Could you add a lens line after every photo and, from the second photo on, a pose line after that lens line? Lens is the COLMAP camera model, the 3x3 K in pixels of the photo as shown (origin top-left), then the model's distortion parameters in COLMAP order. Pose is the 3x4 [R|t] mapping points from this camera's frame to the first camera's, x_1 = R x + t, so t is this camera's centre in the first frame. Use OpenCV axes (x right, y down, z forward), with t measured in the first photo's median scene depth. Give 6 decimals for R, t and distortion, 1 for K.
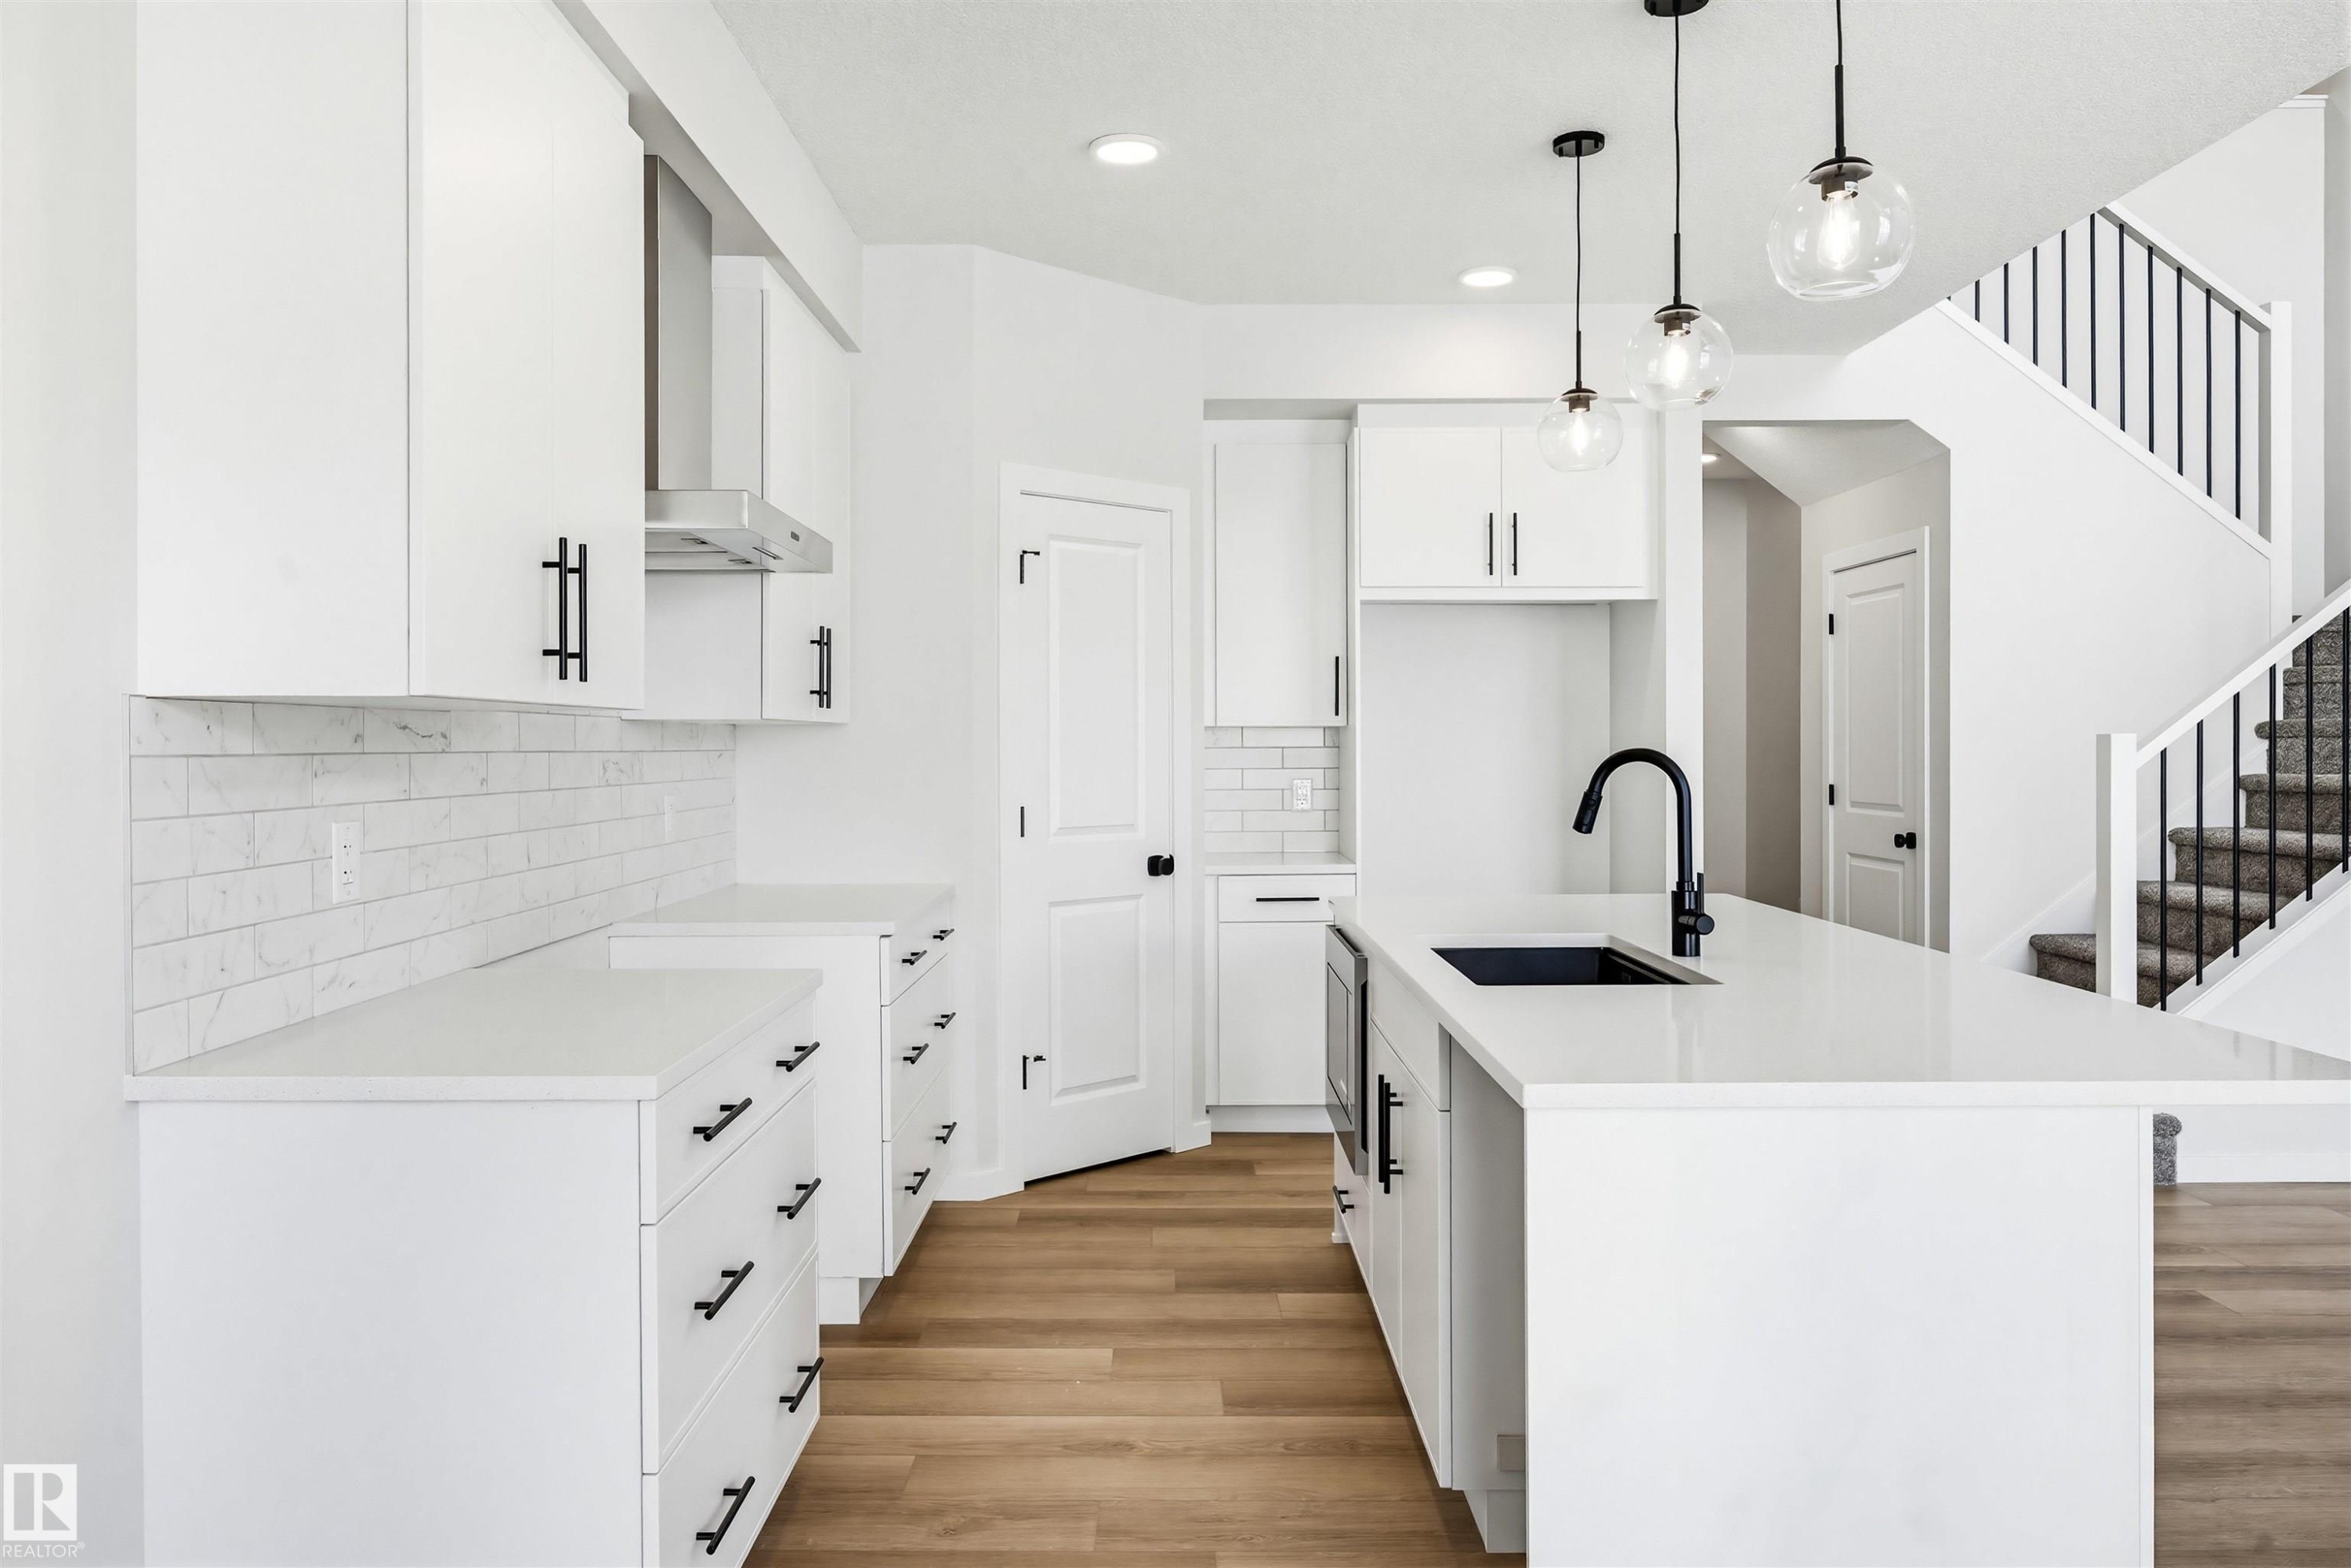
lens RADIAL K [[1633.0, 0, 1170.2], [0, 1633.0, 756.3], [0, 0, 1]] dist [0.002877, 0.001817]
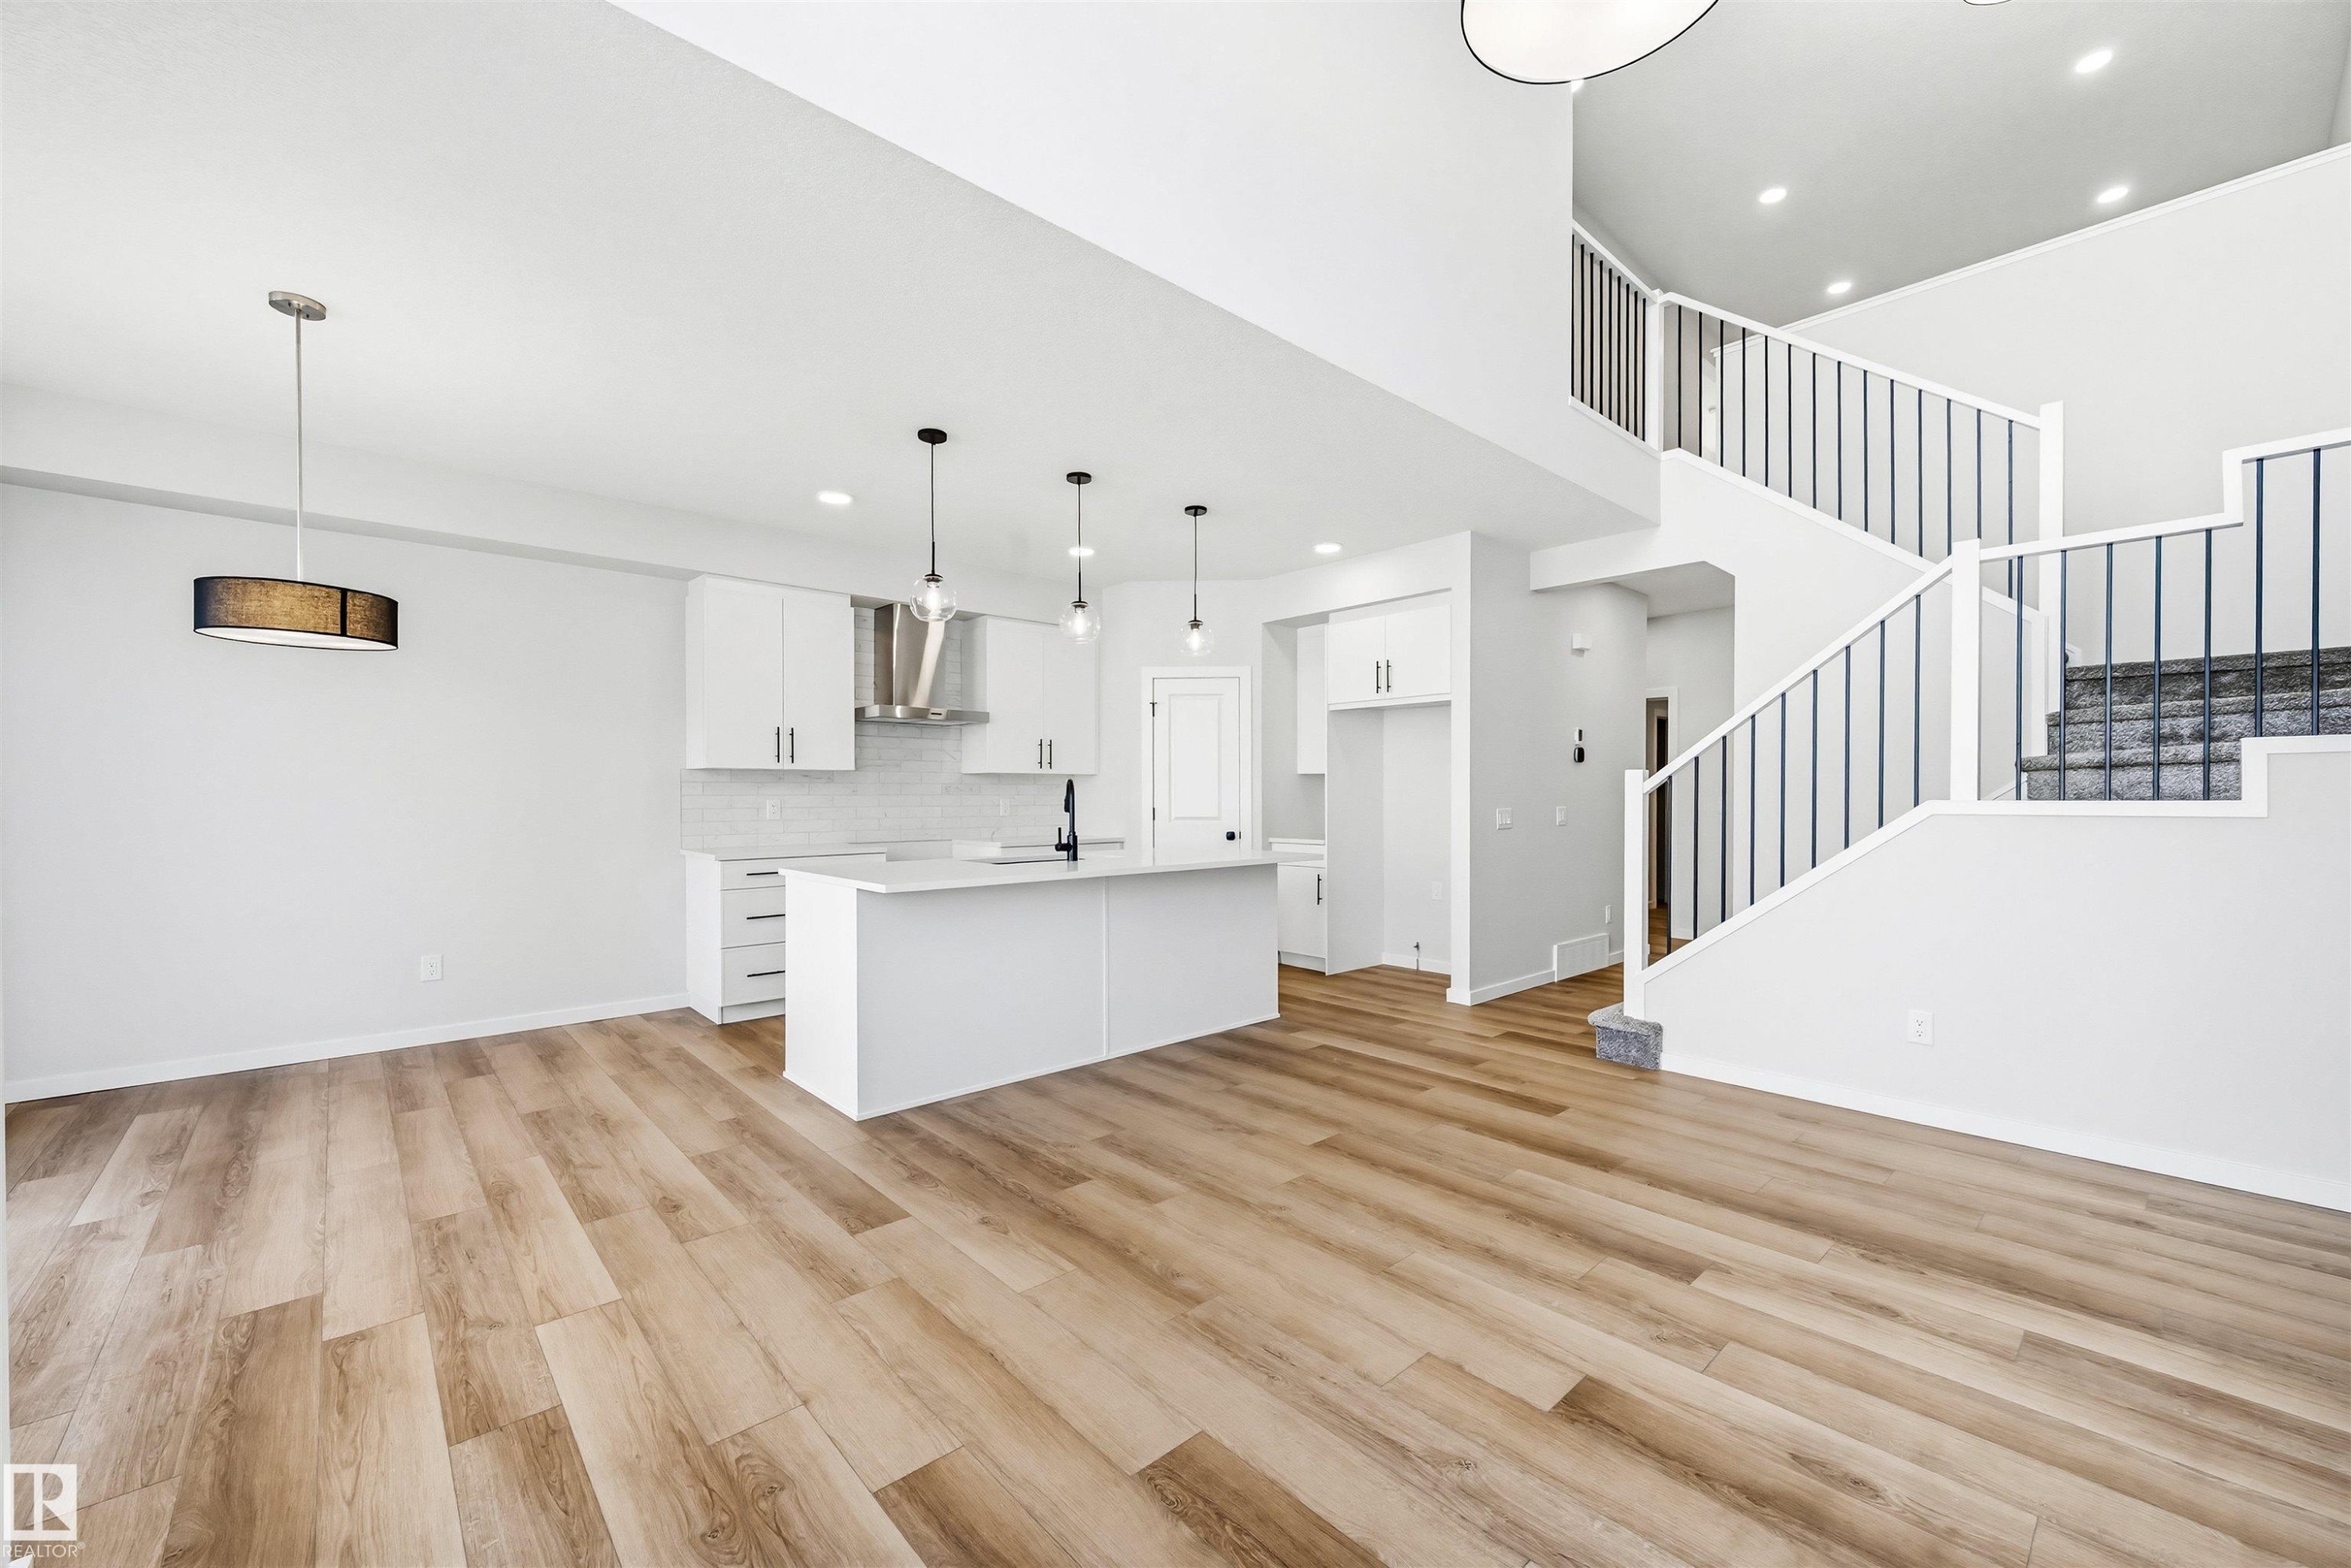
lens RADIAL K [[940.7, 0, 1175.5], [0, 940.7, 784.0], [0, 0, 1]] dist [0.001134, 0.004874]
pose [[0.665040, -0.004513, -0.746794, 0.931668], [-0.003849, 0.999948, -0.009470, 0.007870], [0.746798, 0.009172, 0.664988, 0.087648]]
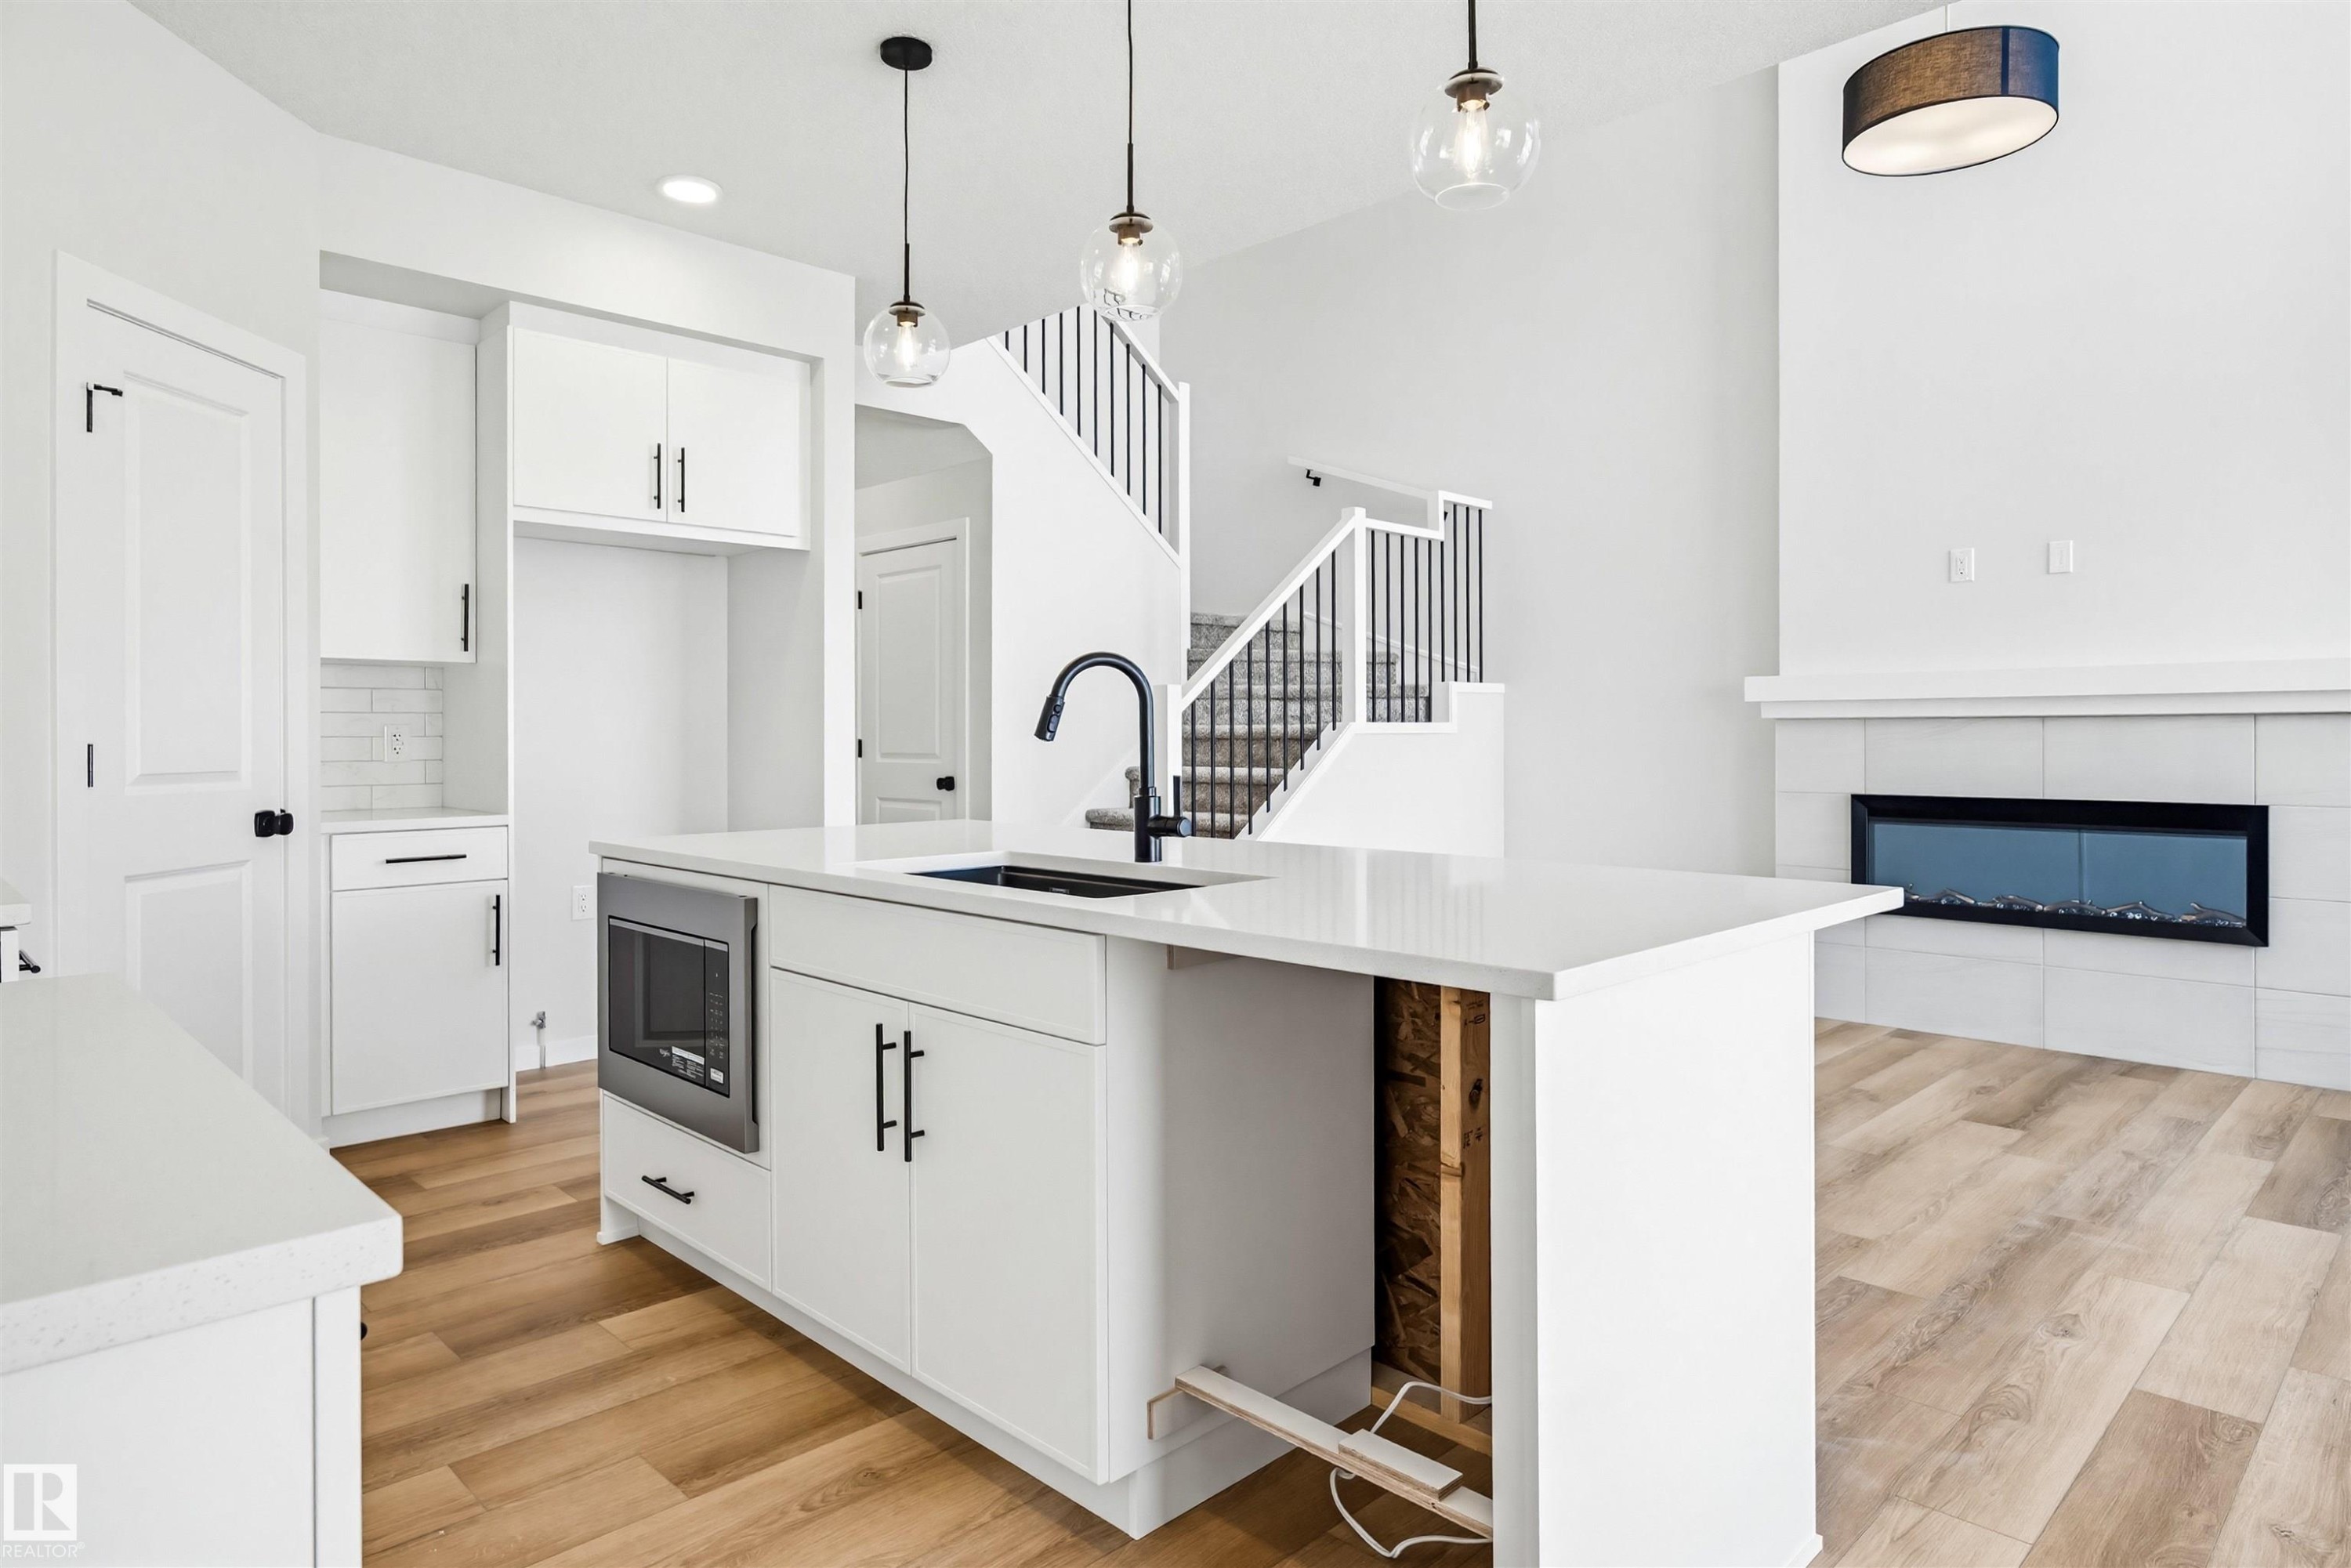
lens RADIAL K [[1361.2, 0, 1152.3], [0, 1361.2, 730.2], [0, 0, 1]] dist [-0.003431, -0.000814]
pose [[0.720869, 0.005683, 0.693048, -0.155057], [0.002525, 0.999938, -0.010825, 0.030335], [-0.693067, 0.009553, 0.720810, 0.234078]]
